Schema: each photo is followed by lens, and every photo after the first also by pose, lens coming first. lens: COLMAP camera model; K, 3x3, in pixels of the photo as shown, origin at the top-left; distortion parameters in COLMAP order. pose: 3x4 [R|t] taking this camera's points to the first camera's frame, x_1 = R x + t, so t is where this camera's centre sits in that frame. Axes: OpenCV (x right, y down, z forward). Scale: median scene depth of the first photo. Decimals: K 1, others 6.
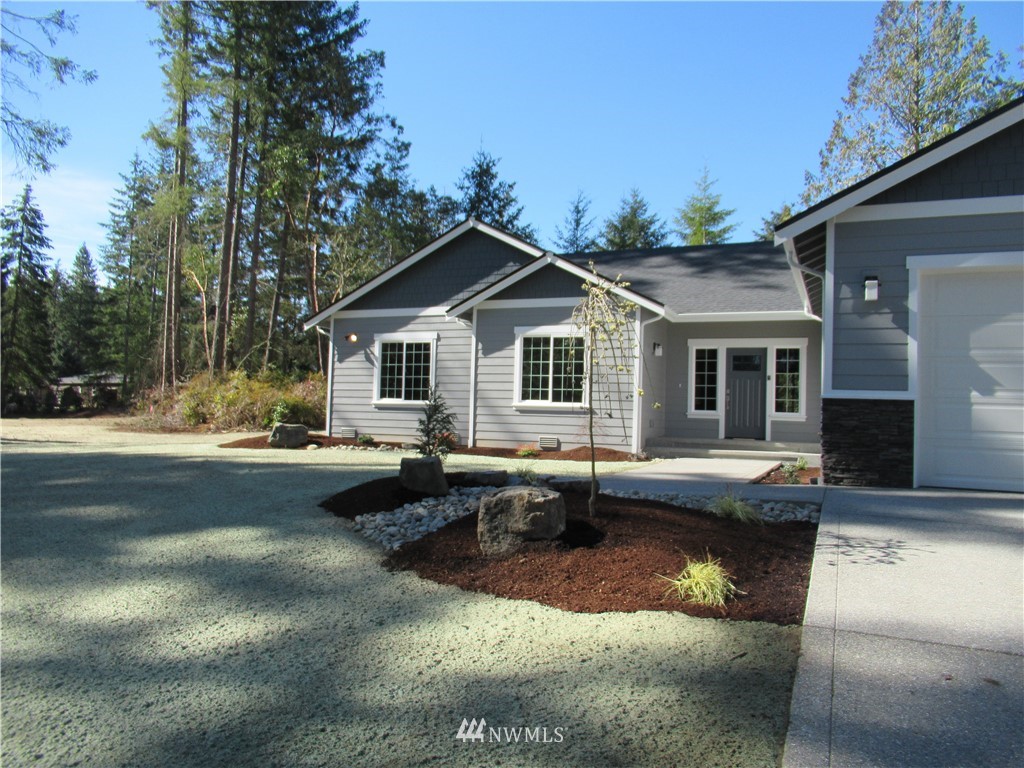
lens RADIAL K [[770.3, 0, 502.4], [0, 770.3, 376.6], [0, 0, 1]] dist [-0.022236, -0.006176]
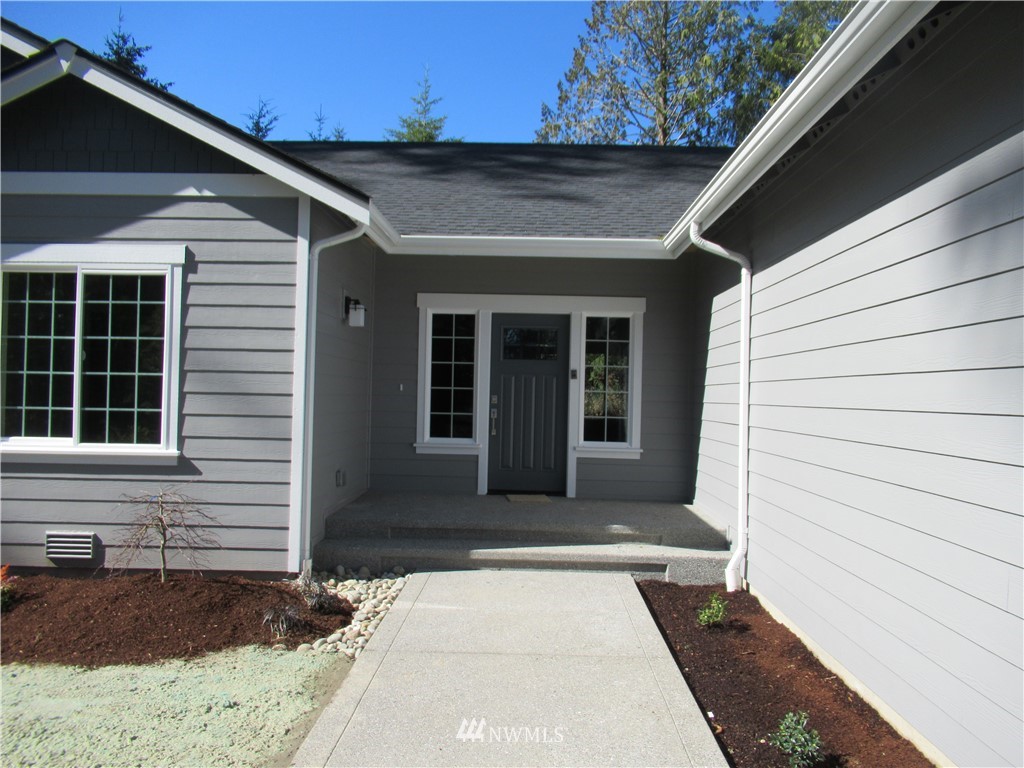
lens RADIAL K [[770.3, 0, 502.3], [0, 770.3, 384.4], [0, 0, 1]] dist [-0.022236, -0.006176]
pose [[0.930499, -0.007930, 0.366209, 0.112743], [-0.011274, 0.998672, 0.050272, -0.016288], [-0.366122, -0.050906, 0.929174, 0.528161]]
